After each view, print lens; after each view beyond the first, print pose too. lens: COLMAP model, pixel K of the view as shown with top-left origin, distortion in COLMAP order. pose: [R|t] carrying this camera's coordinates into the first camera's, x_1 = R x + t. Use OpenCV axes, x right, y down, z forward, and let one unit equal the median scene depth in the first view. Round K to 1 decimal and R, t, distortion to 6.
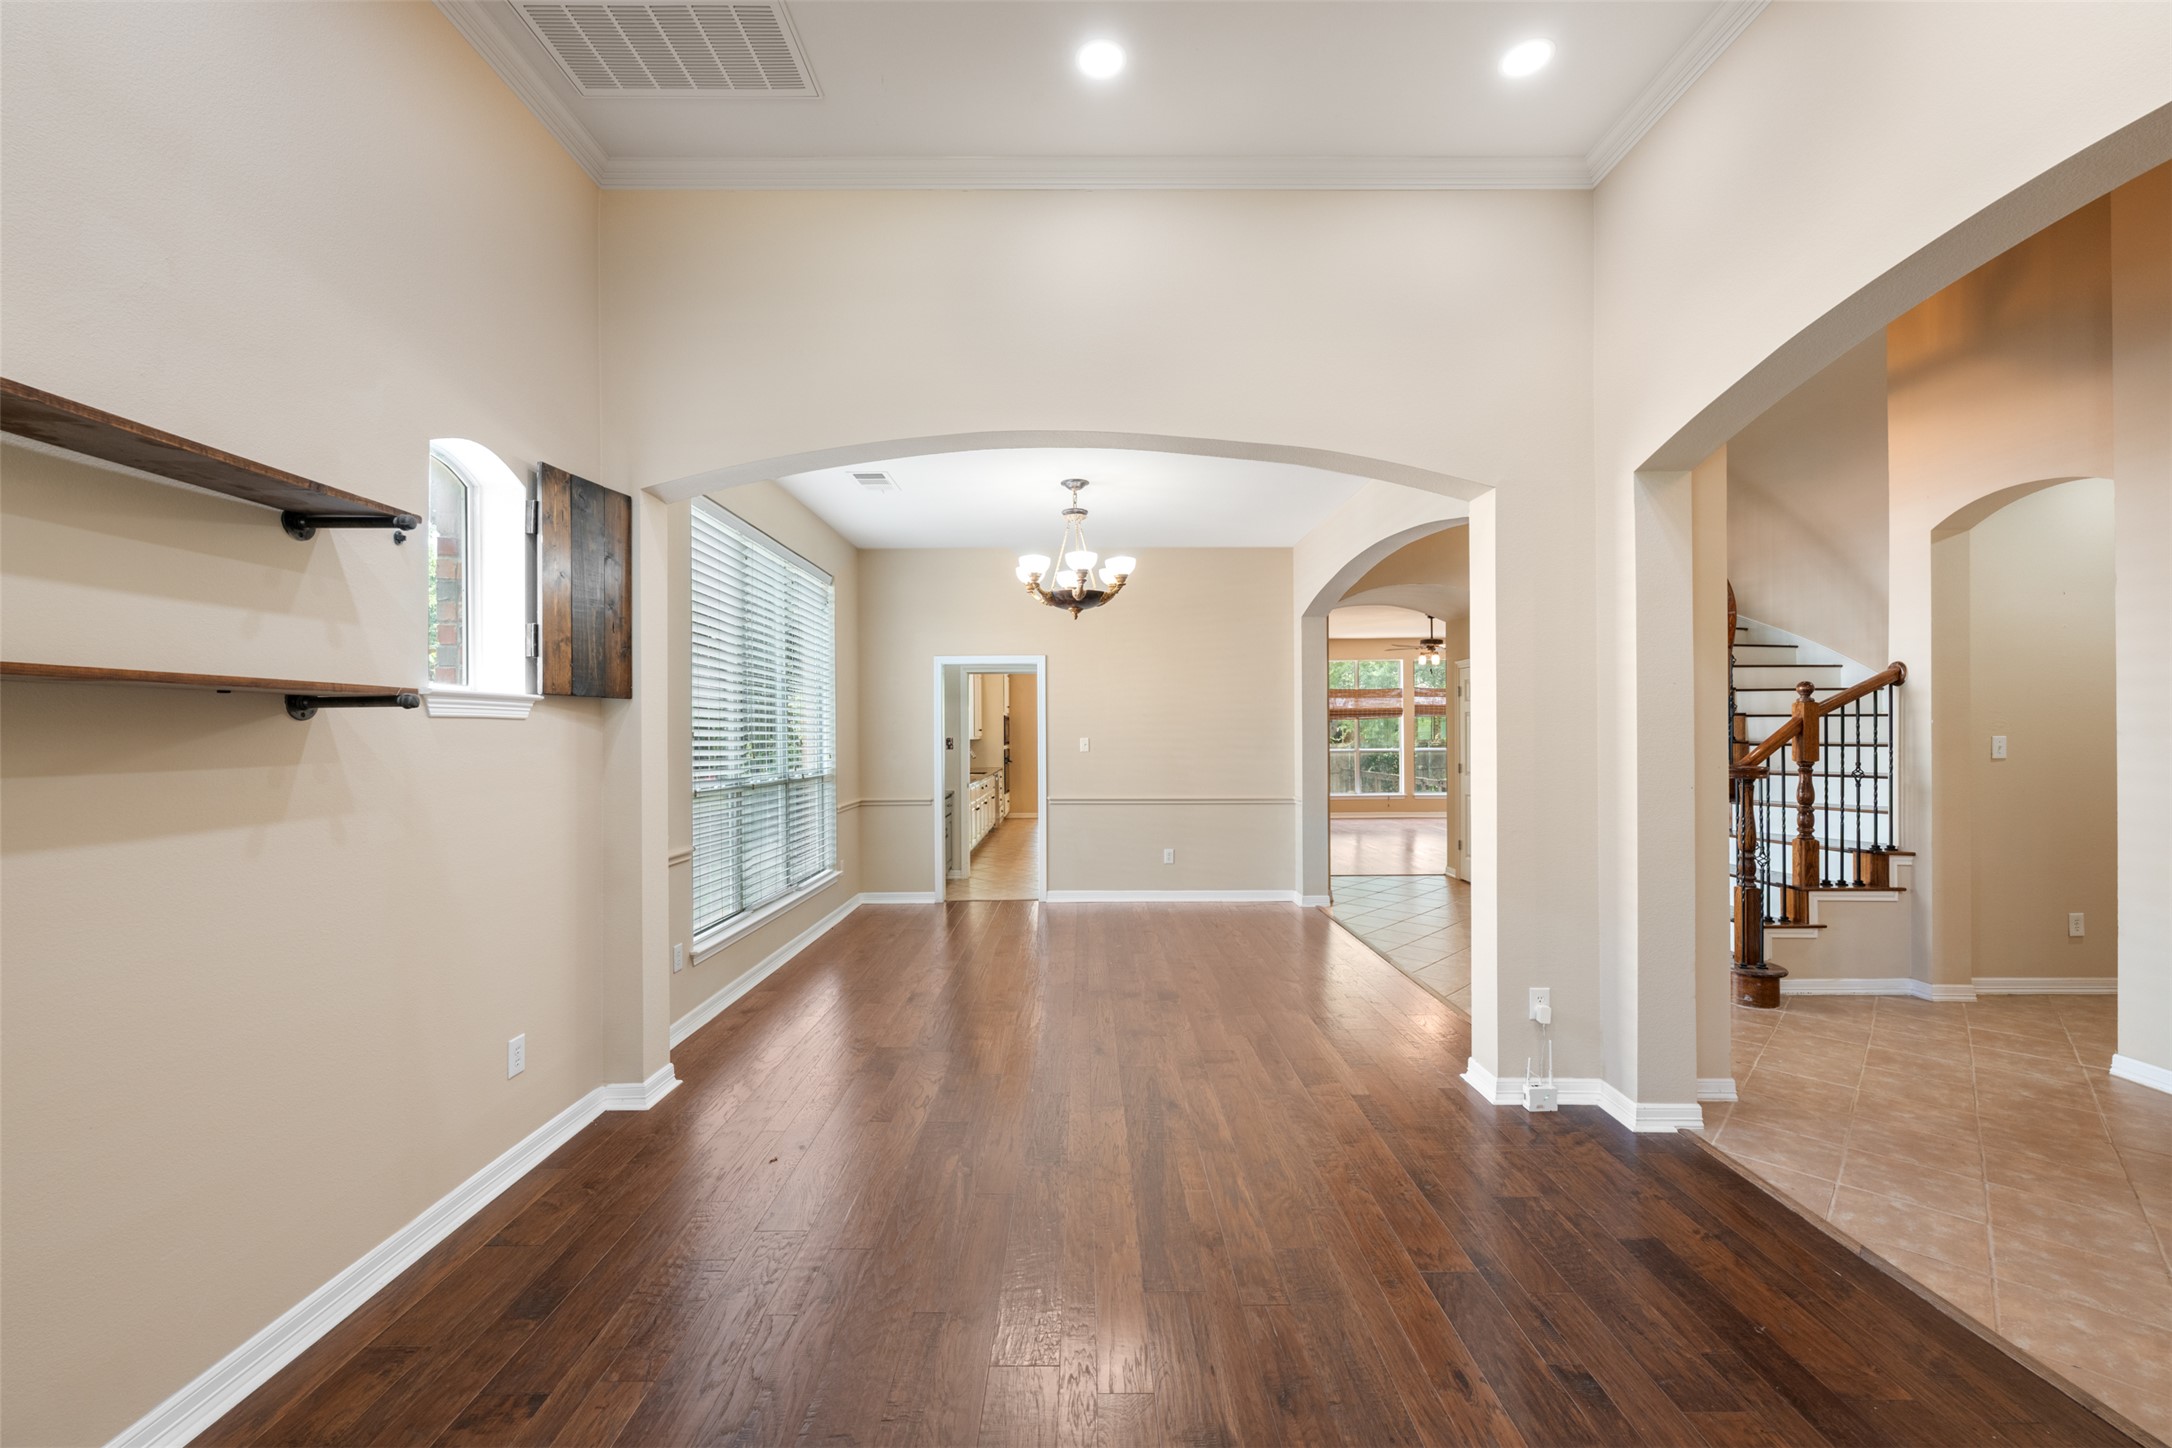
lens RADIAL K [[865.4, 0, 1088.6], [0, 865.4, 727.8], [0, 0, 1]] dist [0.001741, 0.000259]
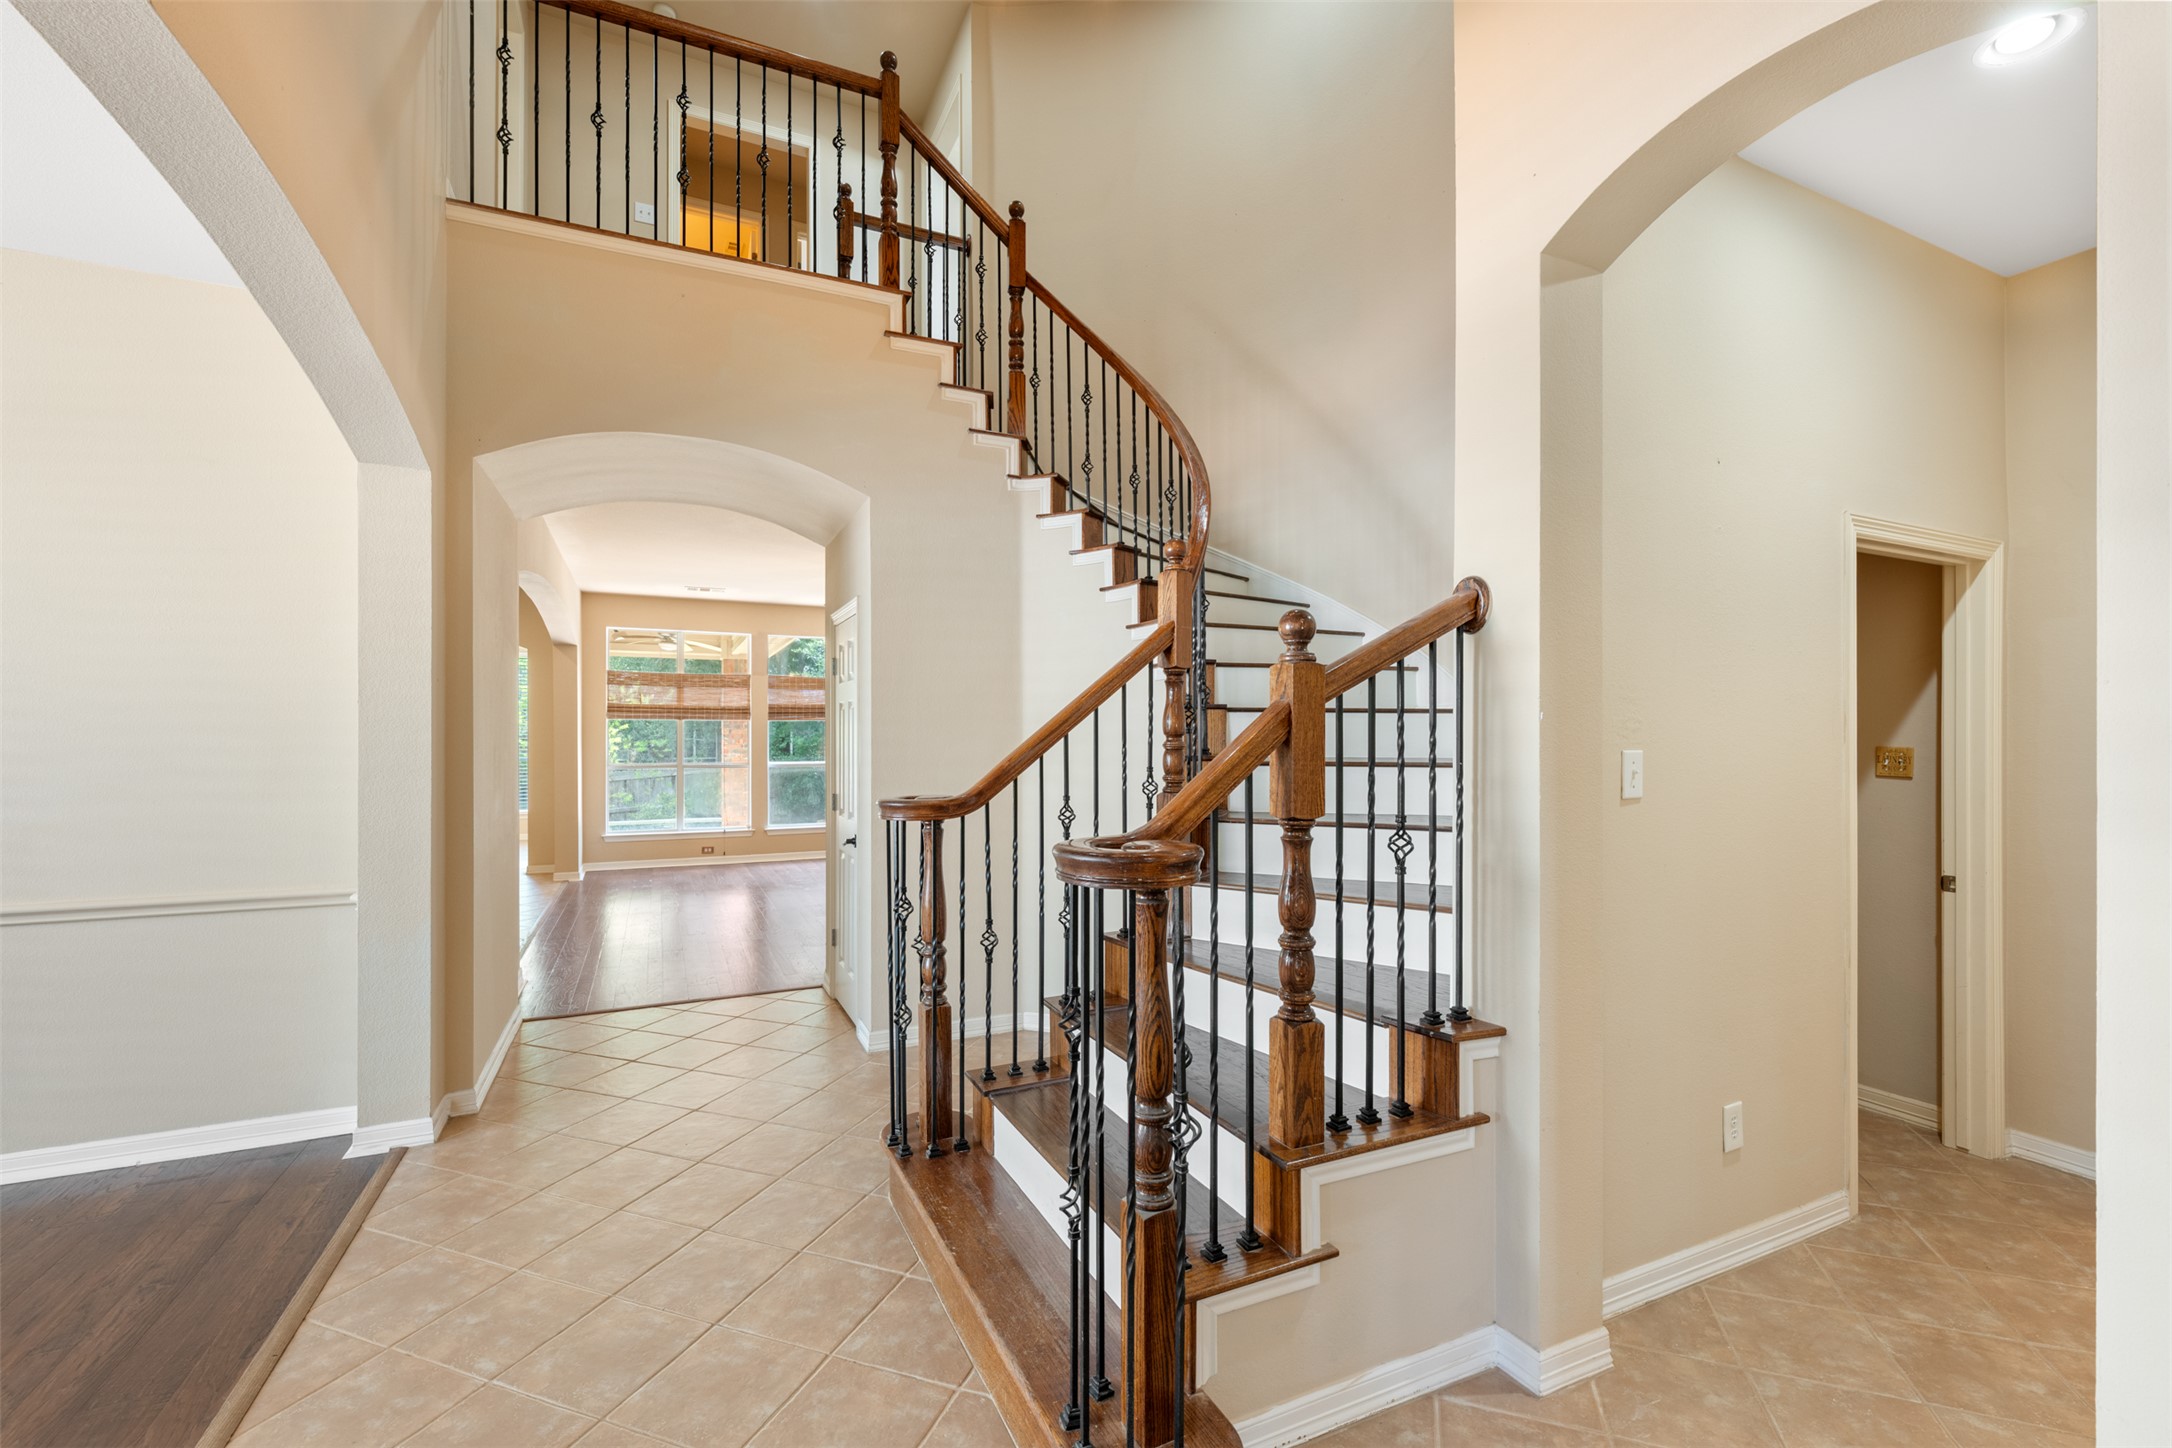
lens RADIAL K [[931.2, 0, 1084.4], [0, 931.2, 733.0], [0, 0, 1]] dist [-0.001806, -0.000119]
pose [[0.907813, 0.003242, 0.419363, 0.567122], [-0.003635, 0.999993, 0.000138, 0.002000], [-0.419360, -0.001650, 0.907818, 0.663093]]
